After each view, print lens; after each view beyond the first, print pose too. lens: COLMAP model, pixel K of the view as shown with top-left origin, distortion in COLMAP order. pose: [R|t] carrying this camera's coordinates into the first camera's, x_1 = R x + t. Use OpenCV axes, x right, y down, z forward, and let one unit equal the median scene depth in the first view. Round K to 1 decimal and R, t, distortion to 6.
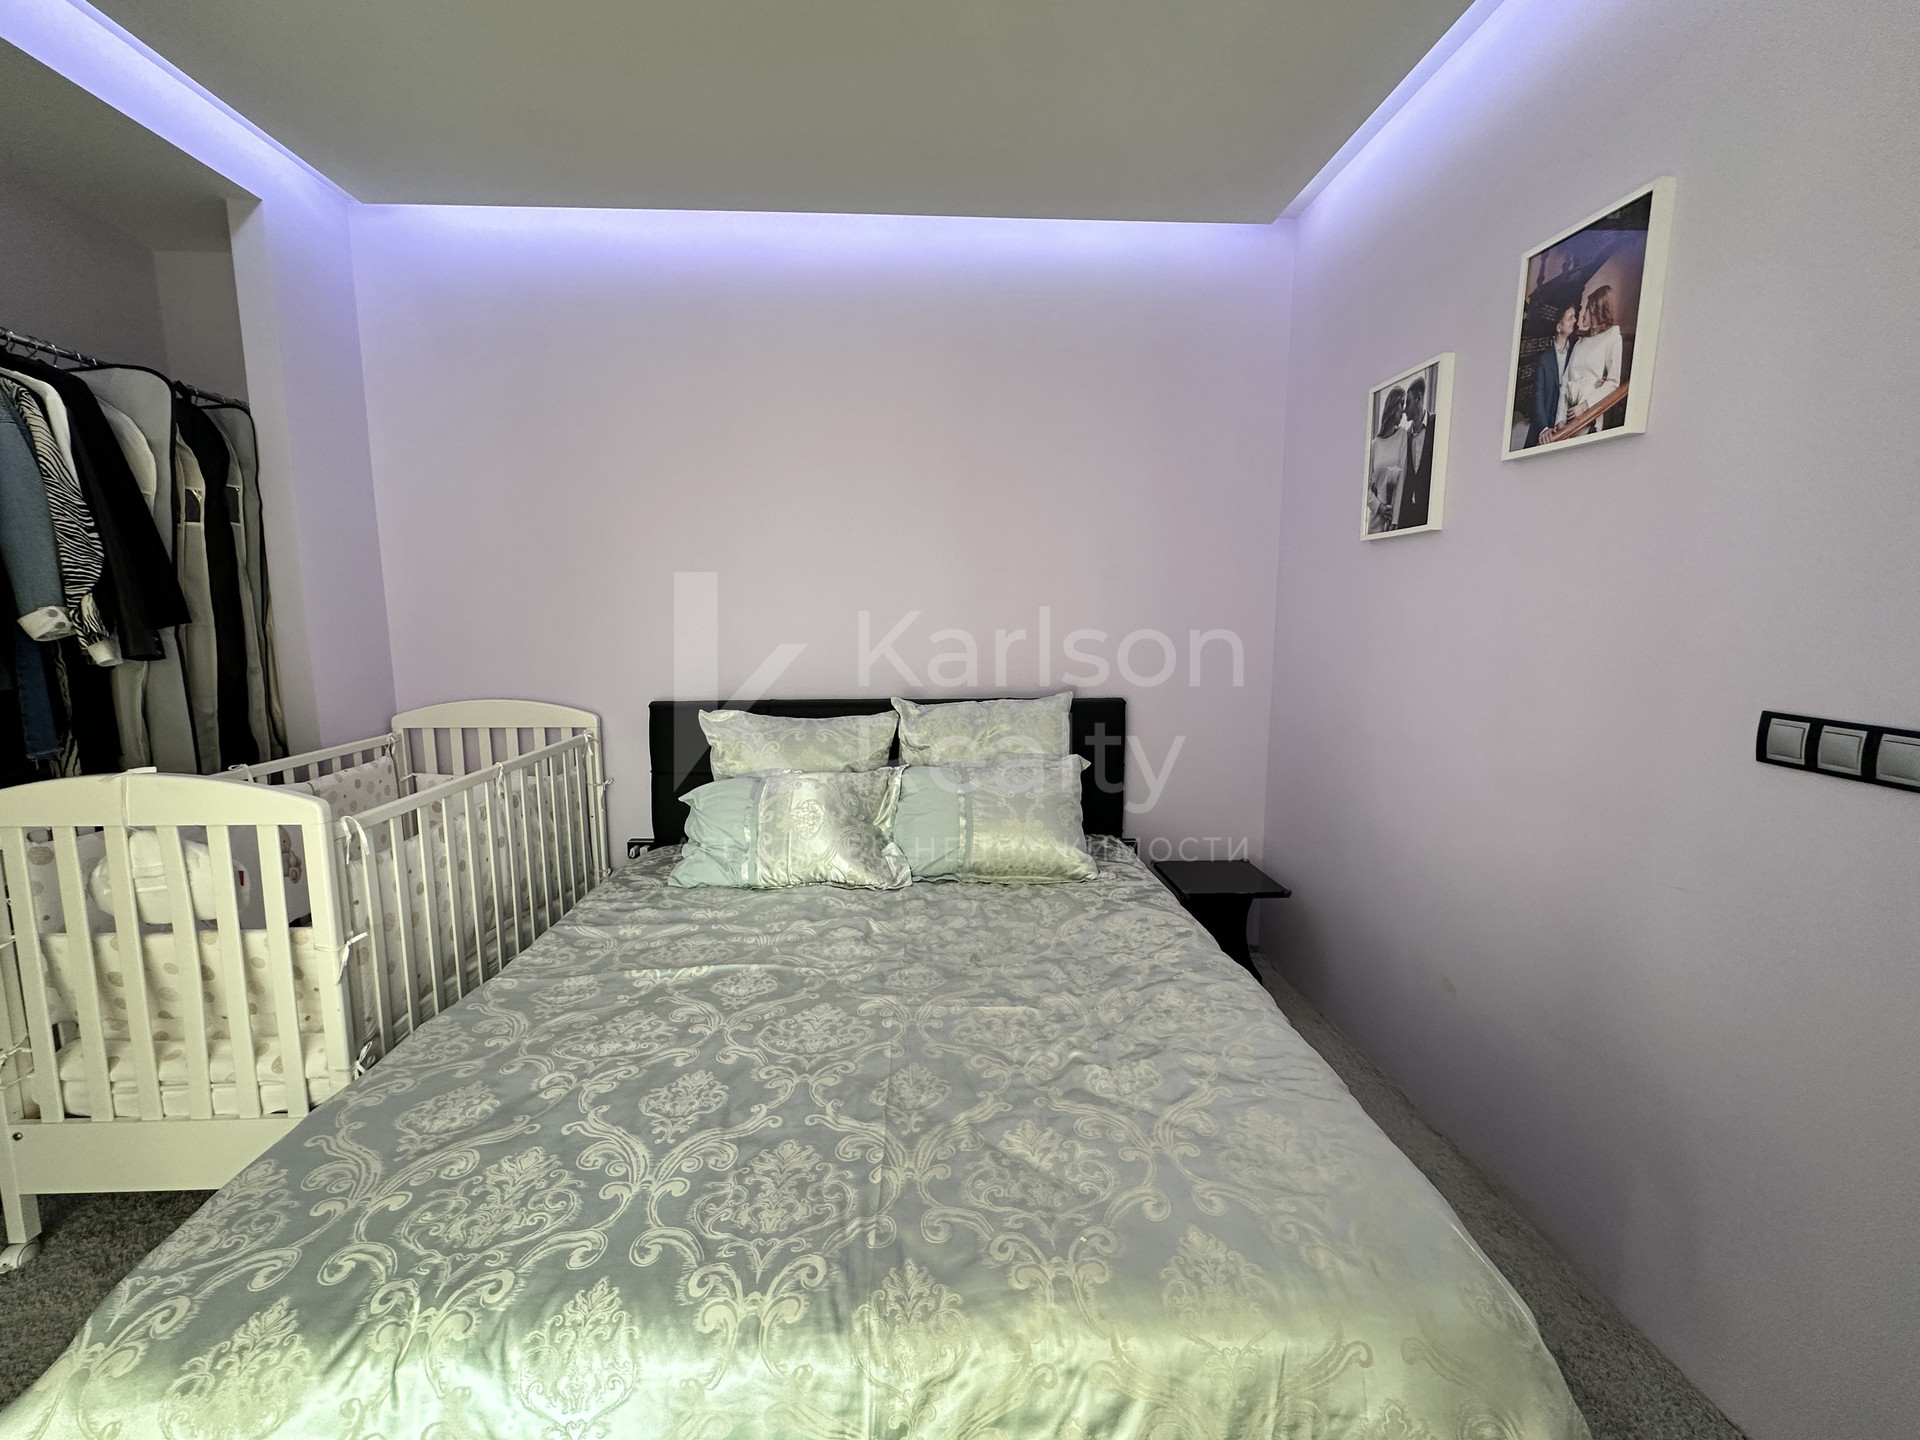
lens RADIAL K [[779.1, 0, 949.1], [0, 779.1, 711.0], [0, 0, 1]] dist [-0.002085, 0.000661]
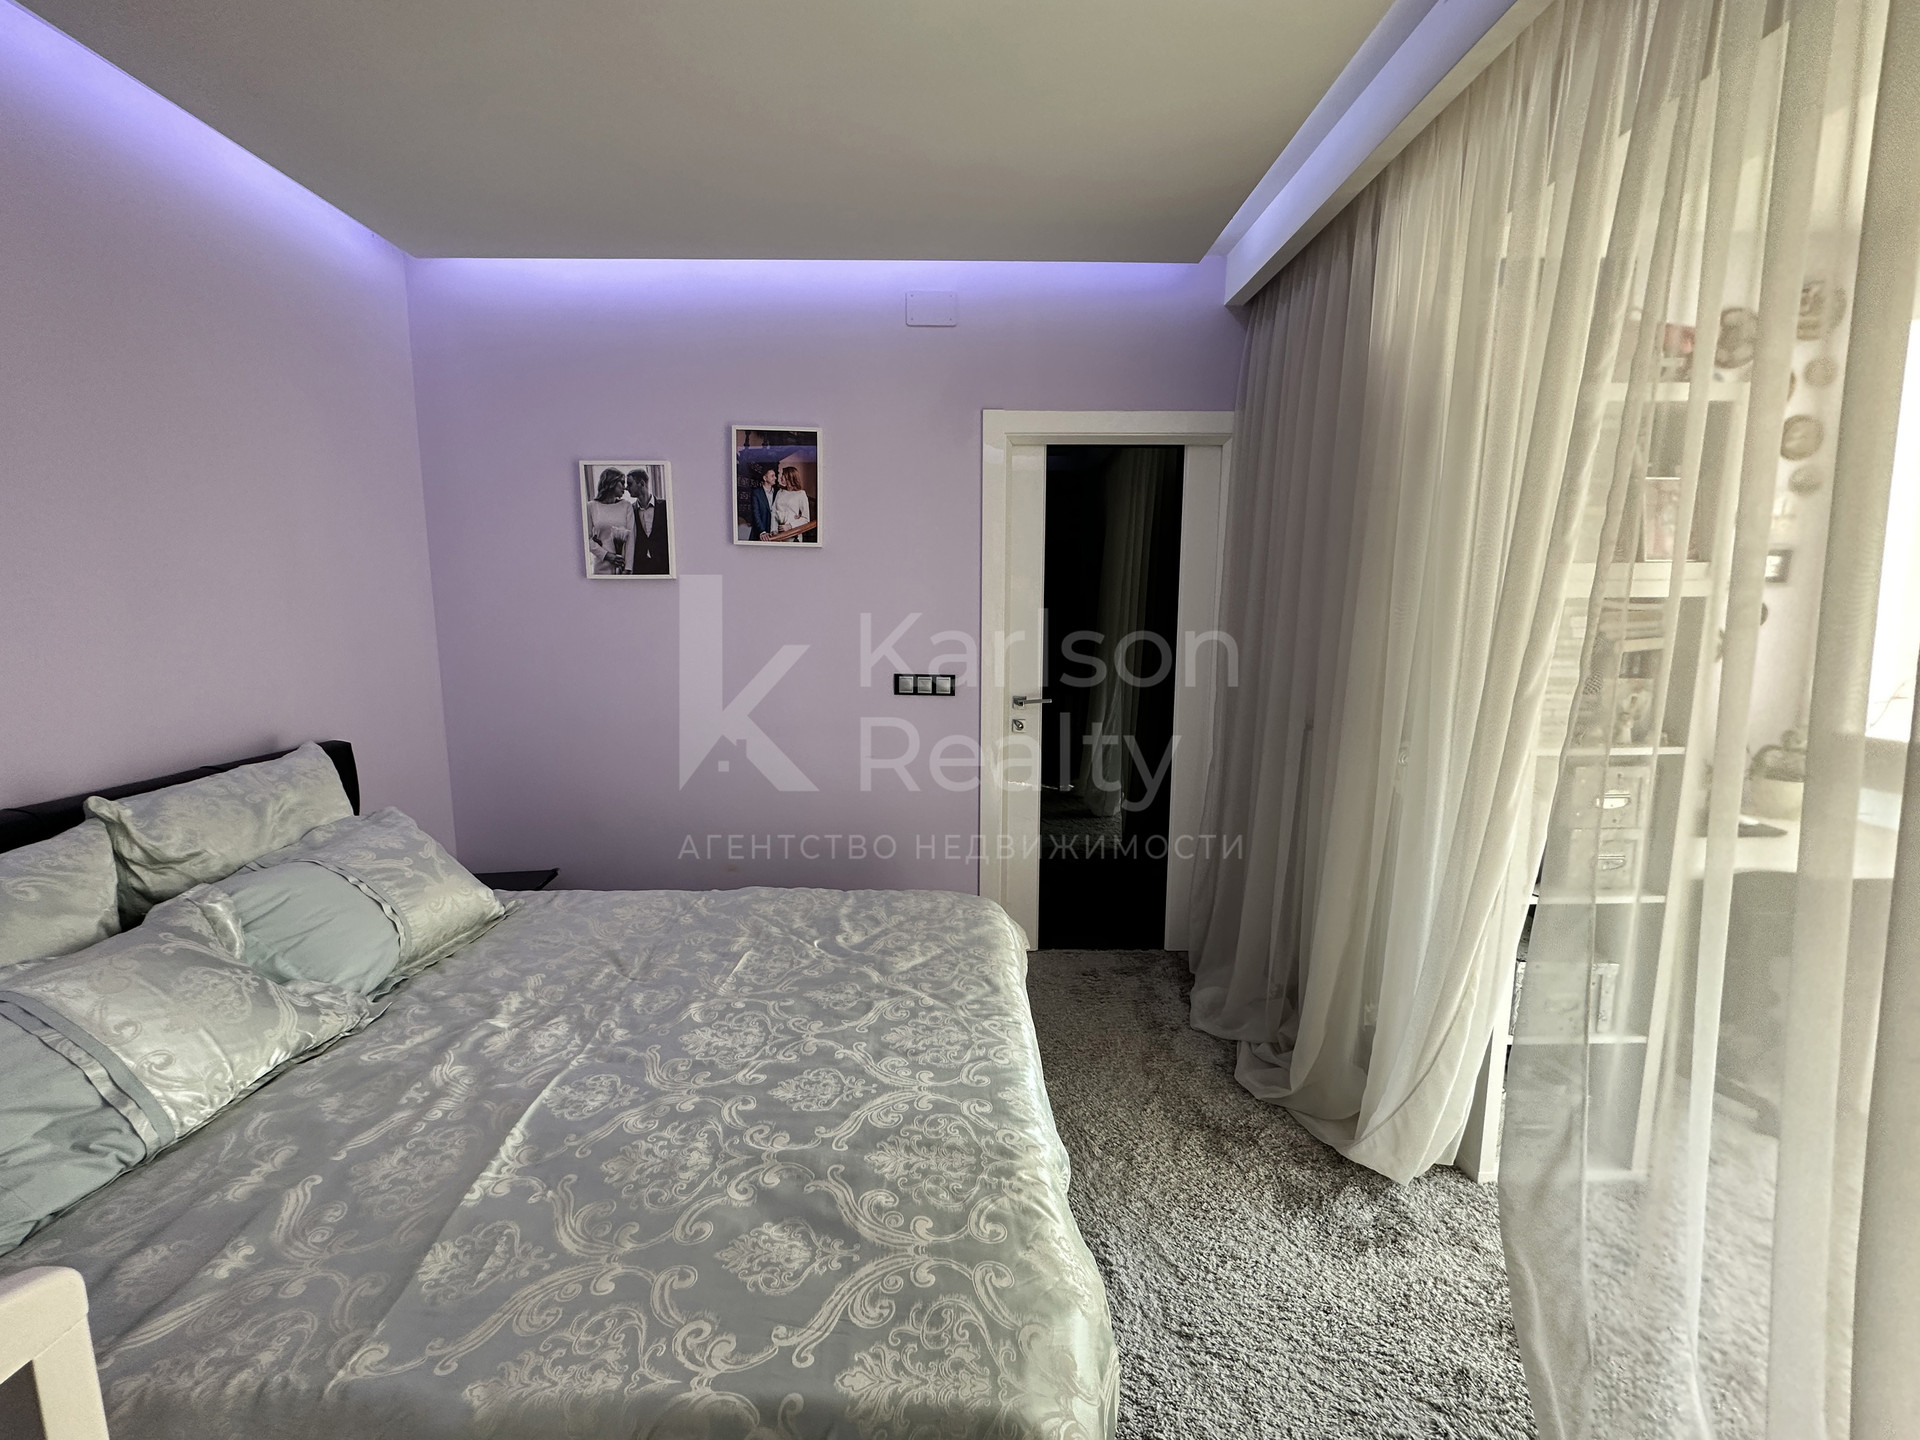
lens RADIAL K [[779.1, 0, 944.0], [0, 779.1, 716.3], [0, 0, 1]] dist [-0.002085, 0.000661]
pose [[0.063120, -0.135917, 0.988707, -1.074870], [0.125166, 0.983939, 0.127271, -0.126827], [-0.990126, 0.115719, 0.079118, 0.514101]]
